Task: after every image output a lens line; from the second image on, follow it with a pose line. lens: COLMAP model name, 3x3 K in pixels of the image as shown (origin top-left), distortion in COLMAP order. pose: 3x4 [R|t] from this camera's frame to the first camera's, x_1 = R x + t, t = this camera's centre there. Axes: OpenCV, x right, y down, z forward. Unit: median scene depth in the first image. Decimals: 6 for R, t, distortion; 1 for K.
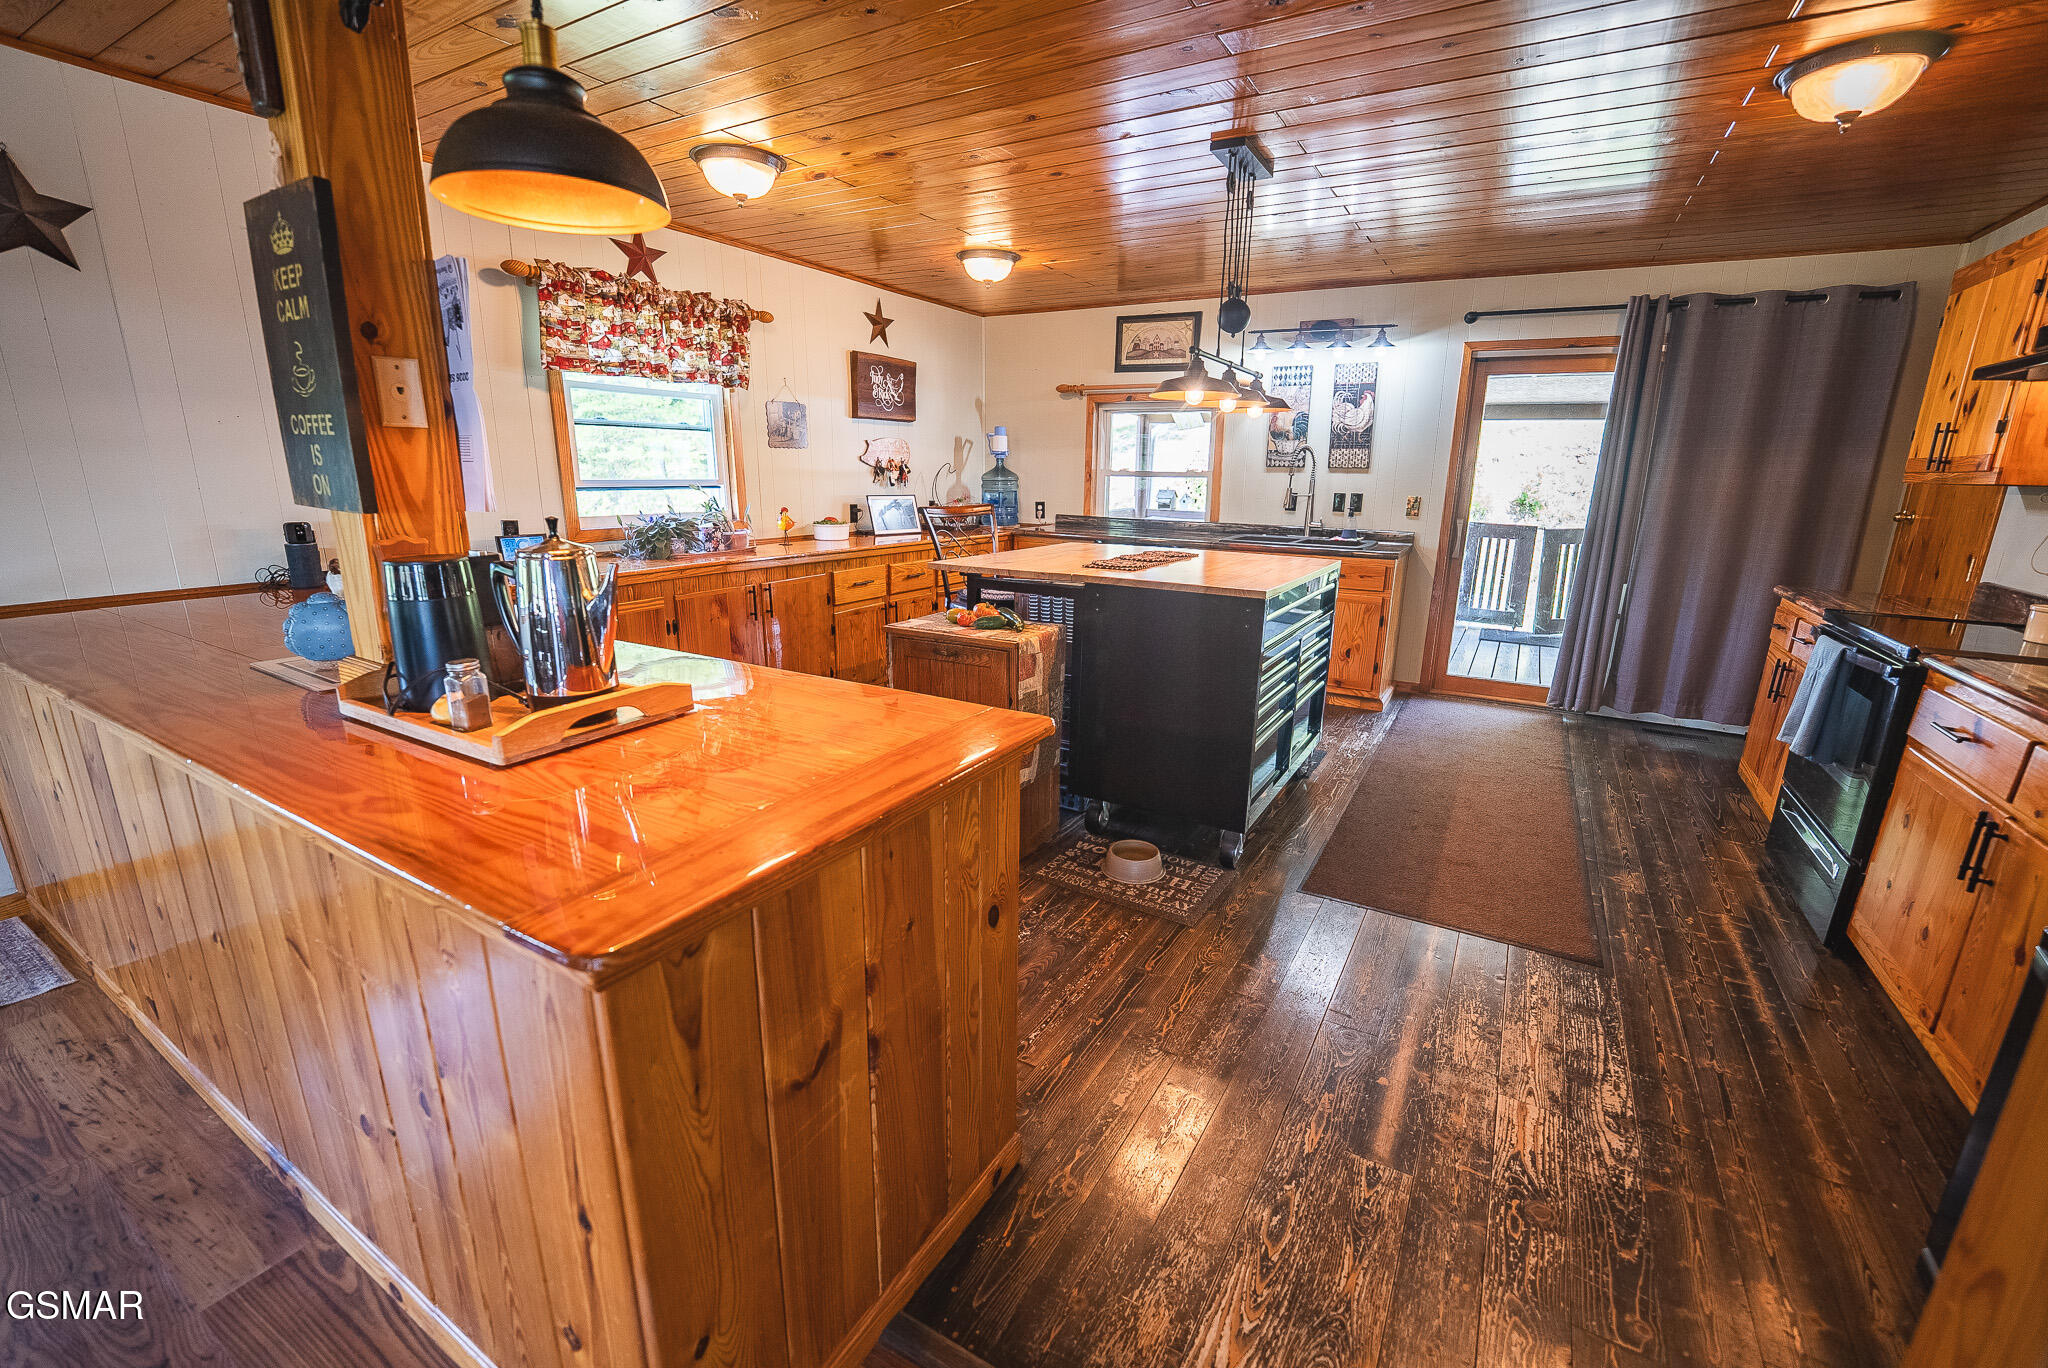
lens RADIAL K [[843.0, 0, 1030.0], [0, 843.0, 682.2], [0, 0, 1]] dist [-0.002114, 0.000129]
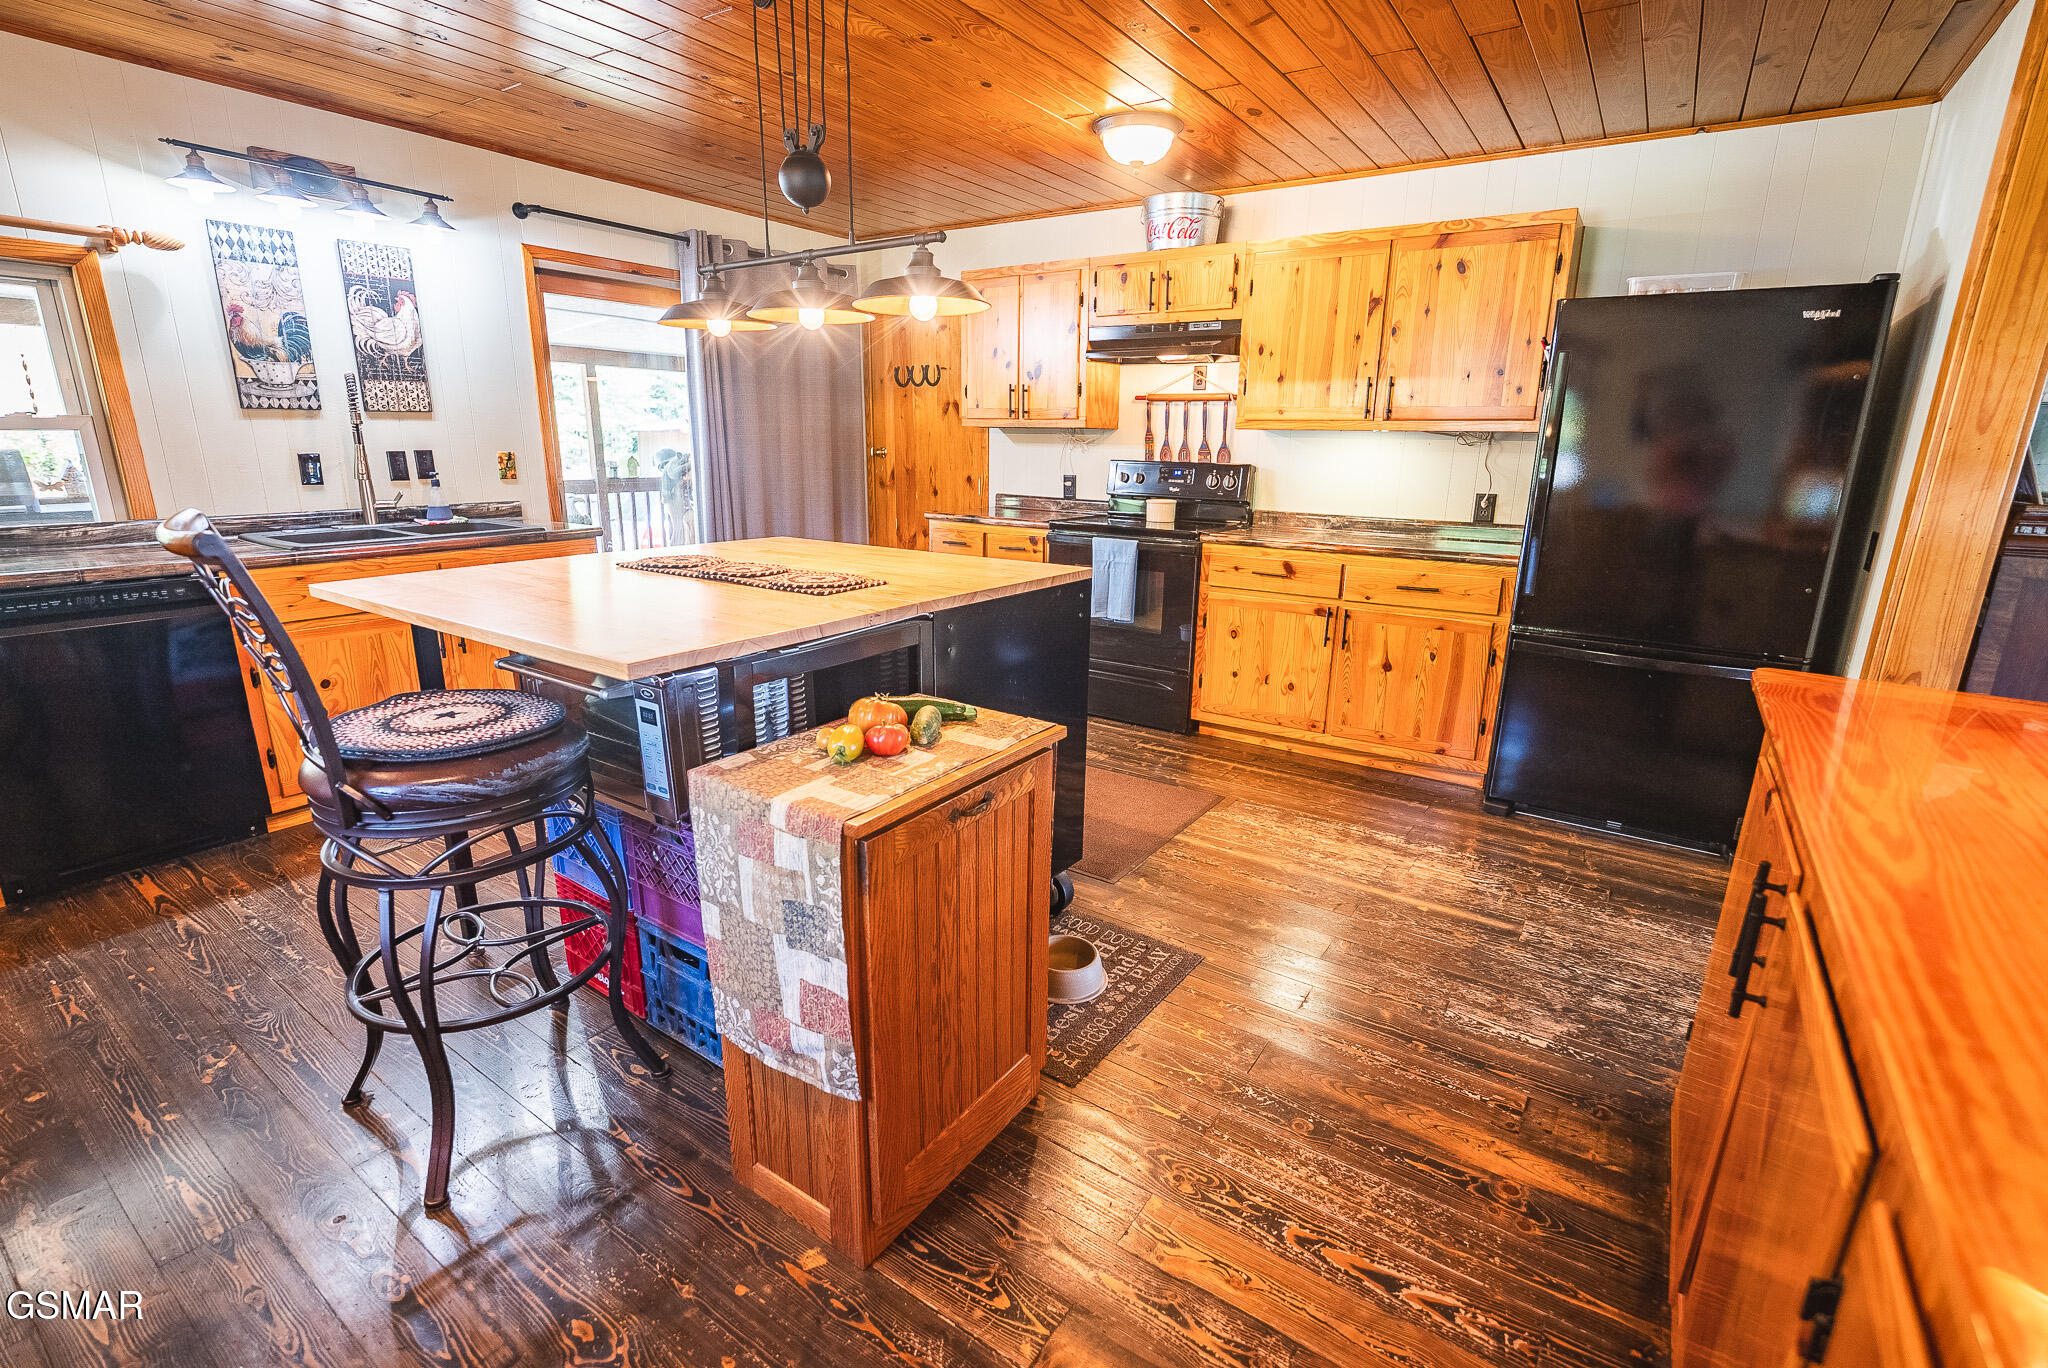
lens RADIAL K [[927.2, 0, 1029.8], [0, 927.2, 687.6], [0, 0, 1]] dist [-0.000661, 0.000178]
pose [[0.070995, -0.286096, 0.955567, -0.330839], [0.230104, 0.936843, 0.263394, -0.134382], [-0.970573, 0.201180, 0.132343, 0.489541]]
